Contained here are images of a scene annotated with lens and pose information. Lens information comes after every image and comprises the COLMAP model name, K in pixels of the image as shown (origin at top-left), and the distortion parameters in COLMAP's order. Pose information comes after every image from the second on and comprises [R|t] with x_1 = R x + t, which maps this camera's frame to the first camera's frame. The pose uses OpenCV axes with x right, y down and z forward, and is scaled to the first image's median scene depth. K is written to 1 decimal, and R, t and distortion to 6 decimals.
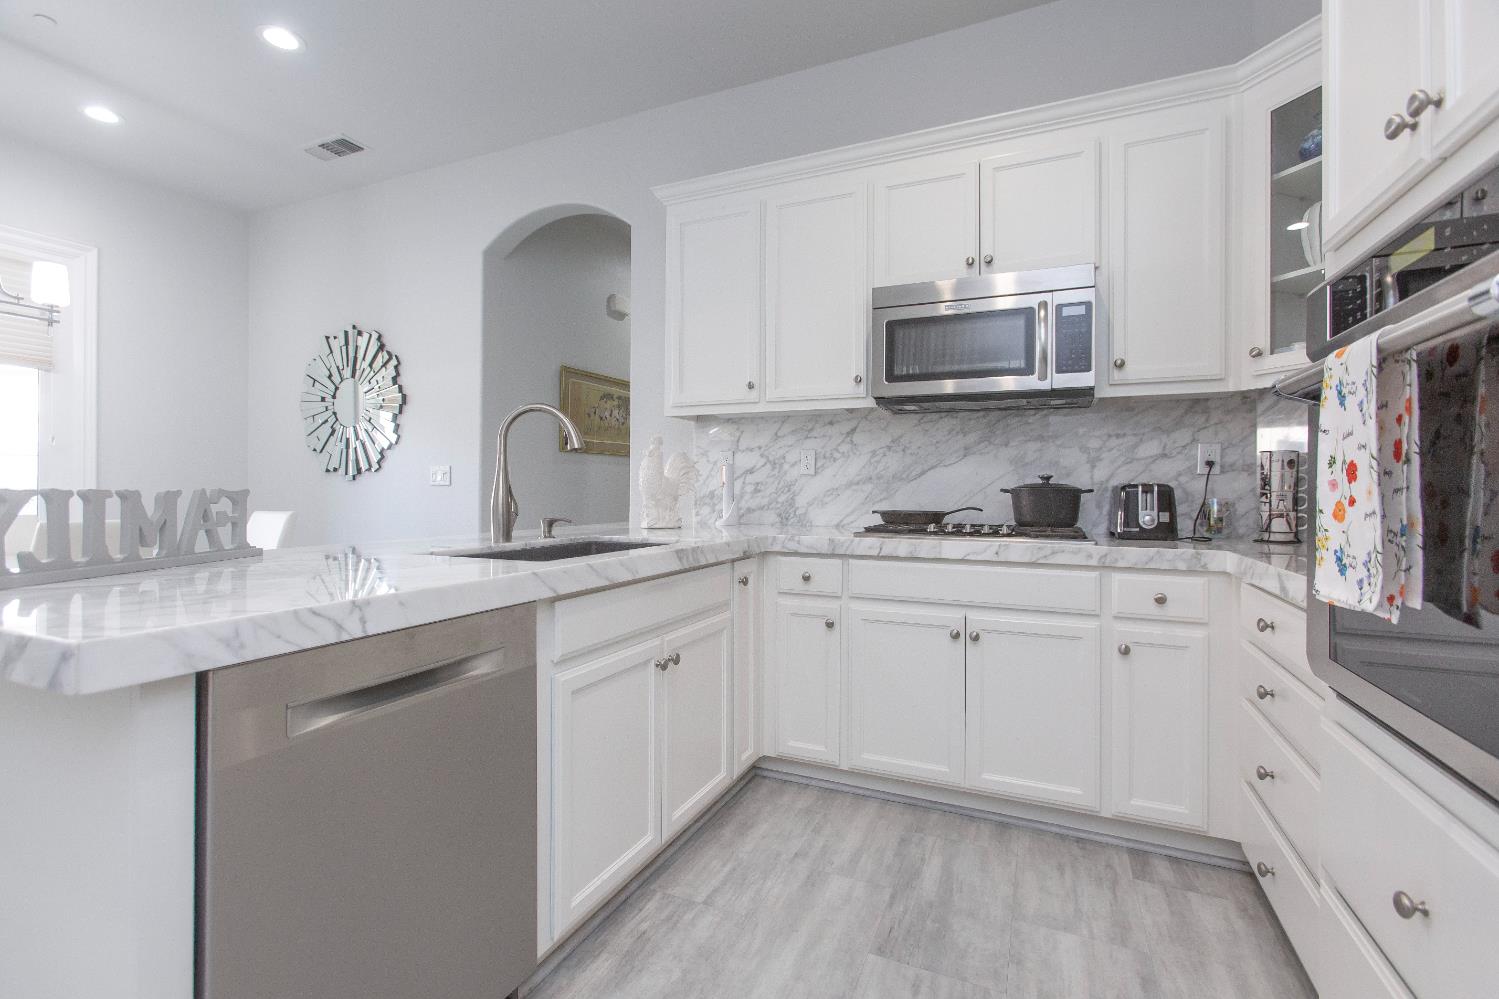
lens RADIAL K [[693.1, 0, 755.4], [0, 693.1, 490.5], [0, 0, 1]] dist [-0.000649, 0.000629]
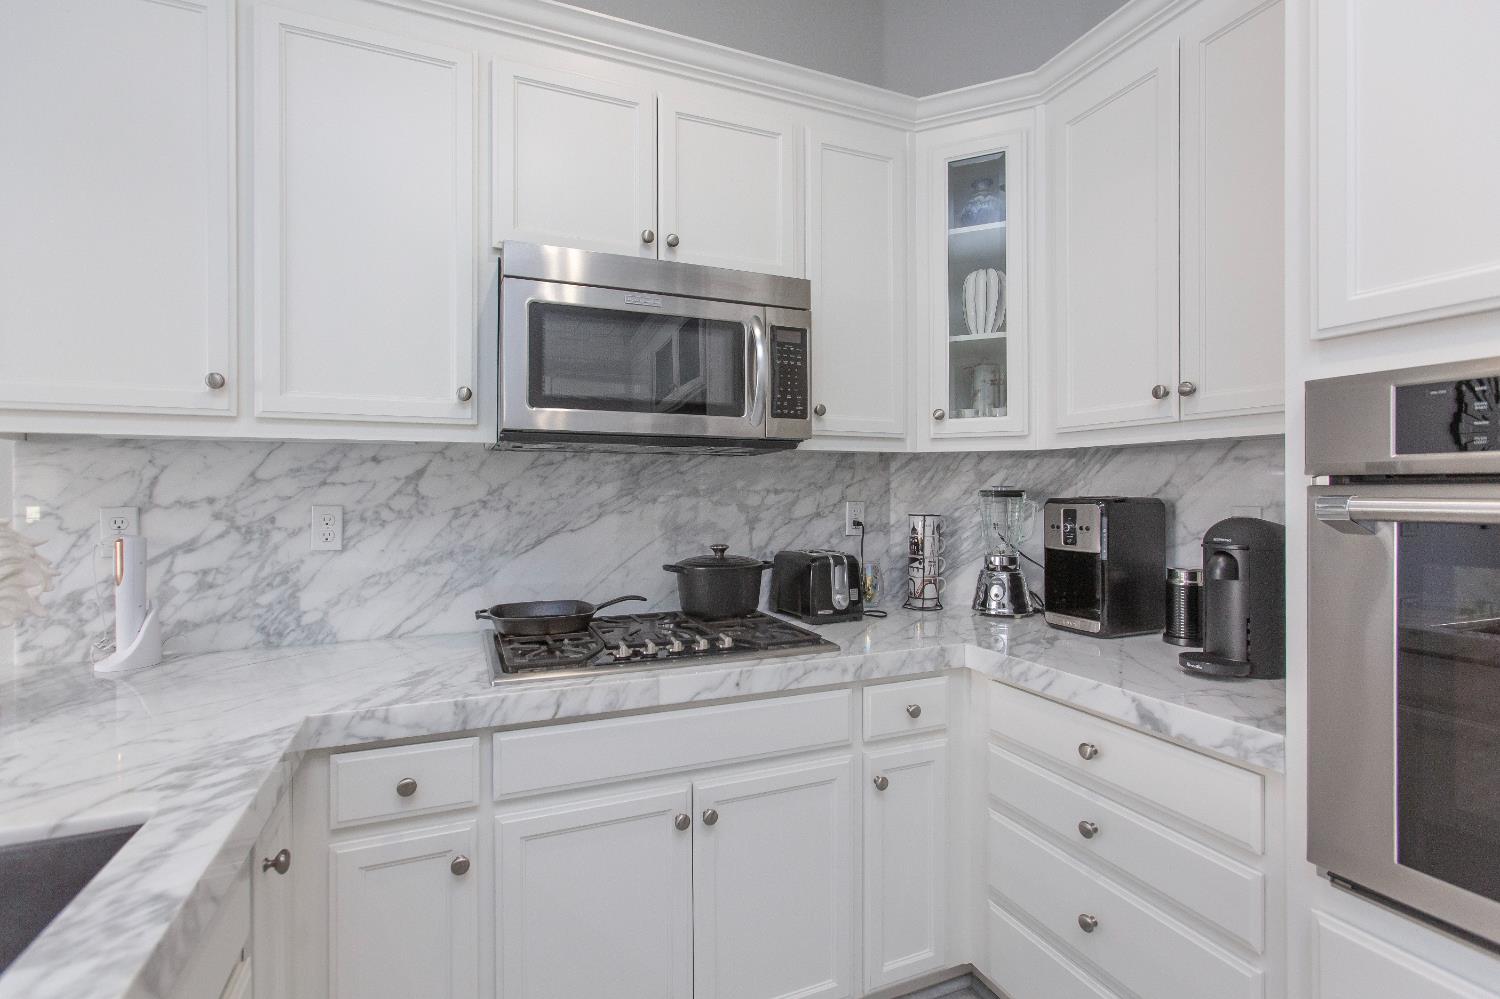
lens RADIAL K [[691.3, 0, 750.0], [0, 691.3, 499.5], [0, 0, 1]] dist [-0.003386, 0.001415]
pose [[0.691585, -0.014071, 0.722158, -0.102479], [0.005675, 0.999885, 0.014048, -0.080959], [-0.722273, -0.005617, 0.691585, 0.441149]]
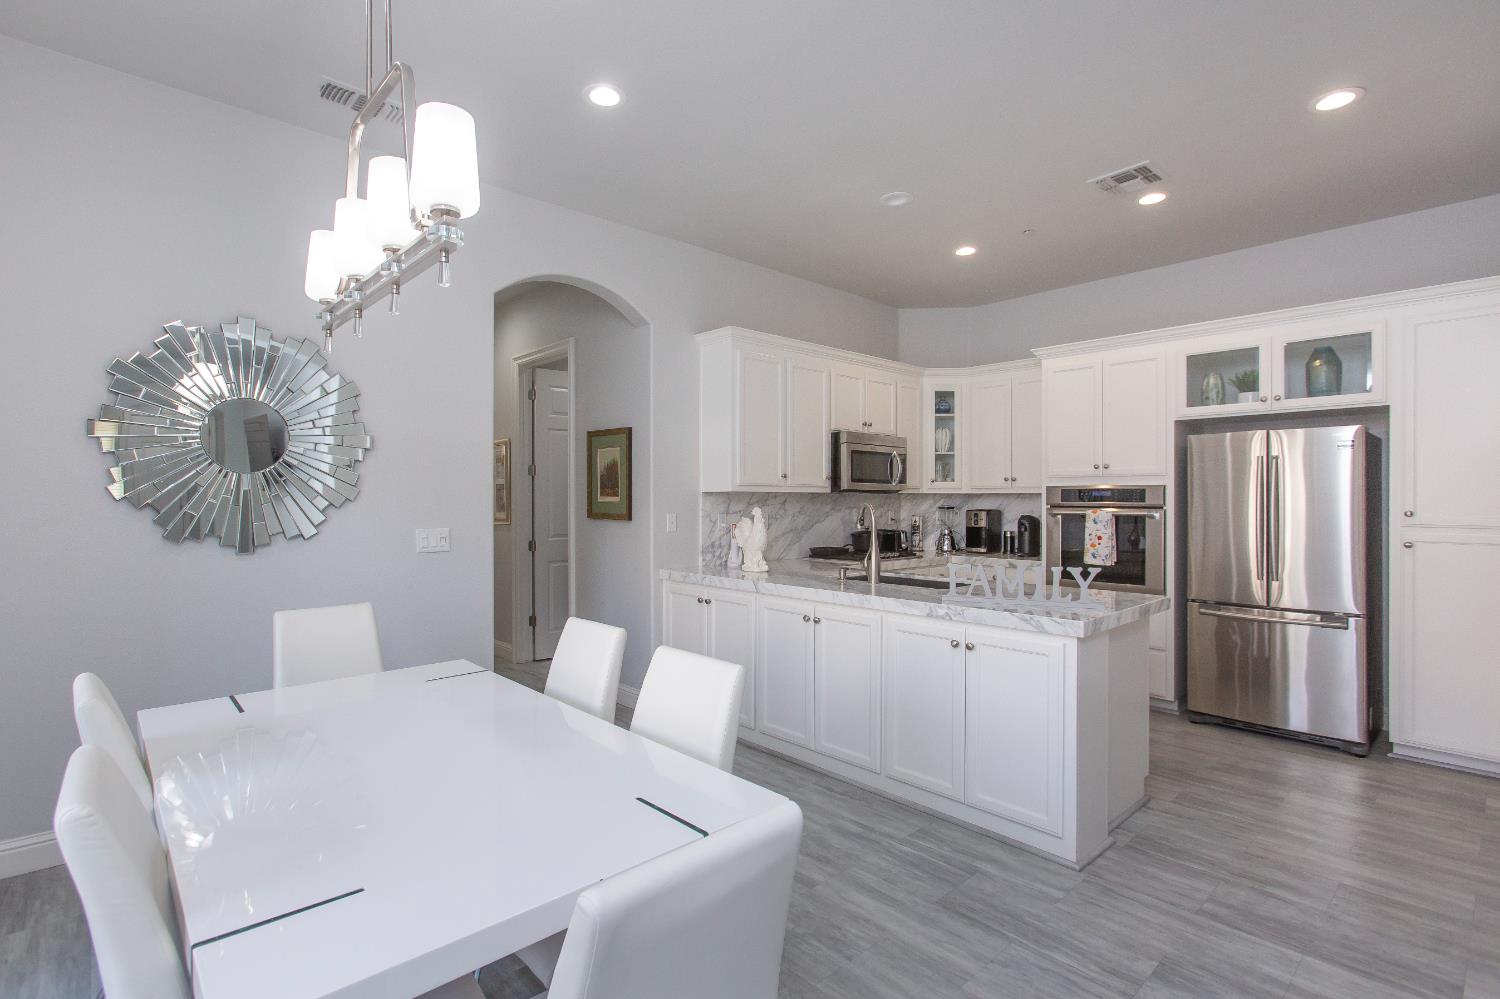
lens RADIAL K [[693.5, 0, 755.9], [0, 693.5, 490.5], [0, 0, 1]] dist [-0.000649, 0.000629]
pose [[0.402832, 0.008985, 0.915230, -1.614422], [0.002673, 0.999936, -0.010993, -0.107996], [-0.915270, 0.006874, 0.402782, 0.446423]]
